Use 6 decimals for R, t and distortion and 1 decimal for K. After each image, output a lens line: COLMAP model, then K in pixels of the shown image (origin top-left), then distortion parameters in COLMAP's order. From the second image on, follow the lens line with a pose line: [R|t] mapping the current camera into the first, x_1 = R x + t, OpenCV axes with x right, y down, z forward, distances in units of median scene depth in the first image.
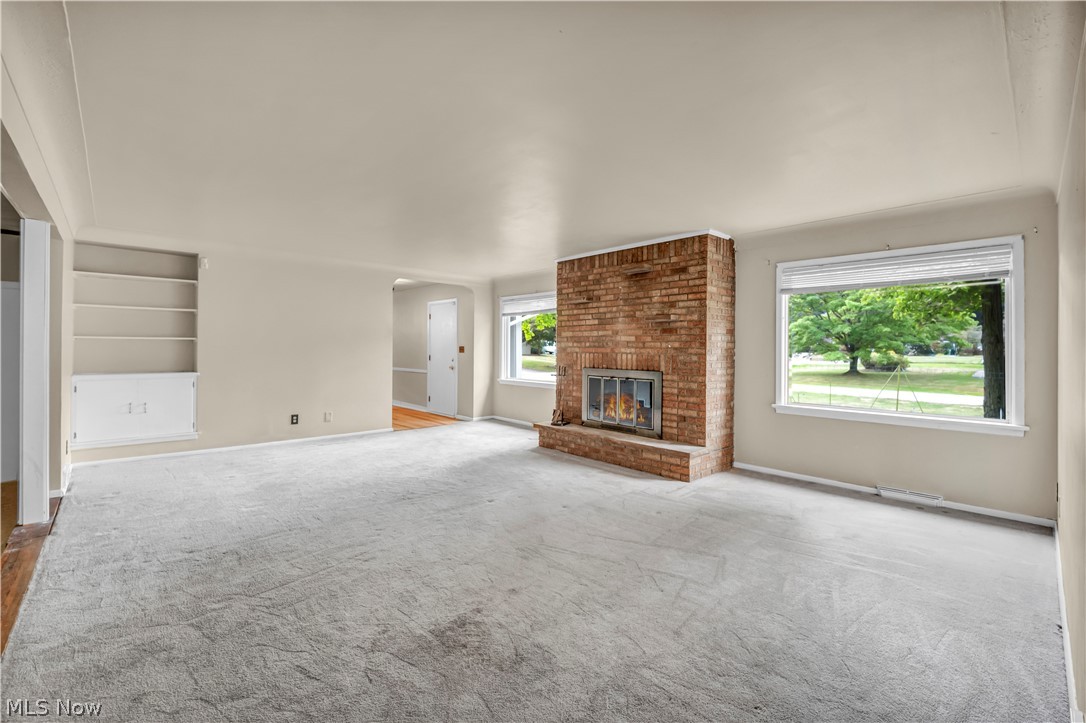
lens RADIAL K [[455.0, 0, 544.1], [0, 455.0, 352.2], [0, 0, 1]] dist [-0.002092, -0.000845]
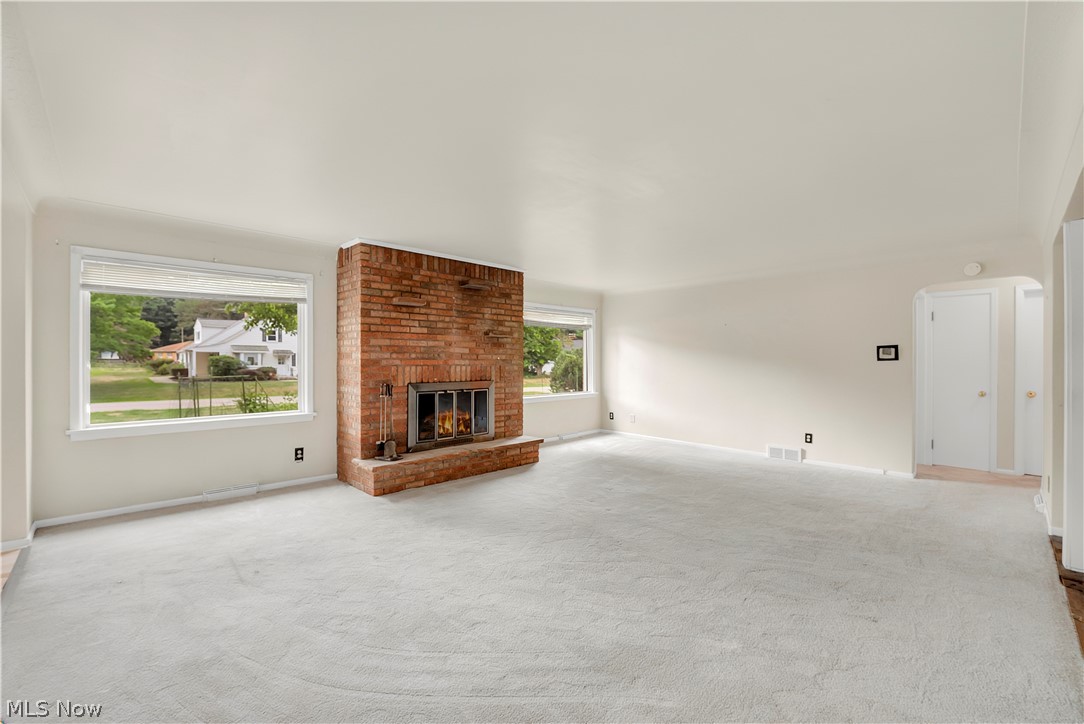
lens RADIAL K [[454.1, 0, 542.3], [0, 454.1, 364.5], [0, 0, 1]] dist [-0.000294, -0.000036]
pose [[-0.029160, -0.016253, 0.999443, -0.818151], [0.005796, 0.999848, 0.016428, -0.014380], [-0.999558, 0.006272, -0.029061, 0.842854]]
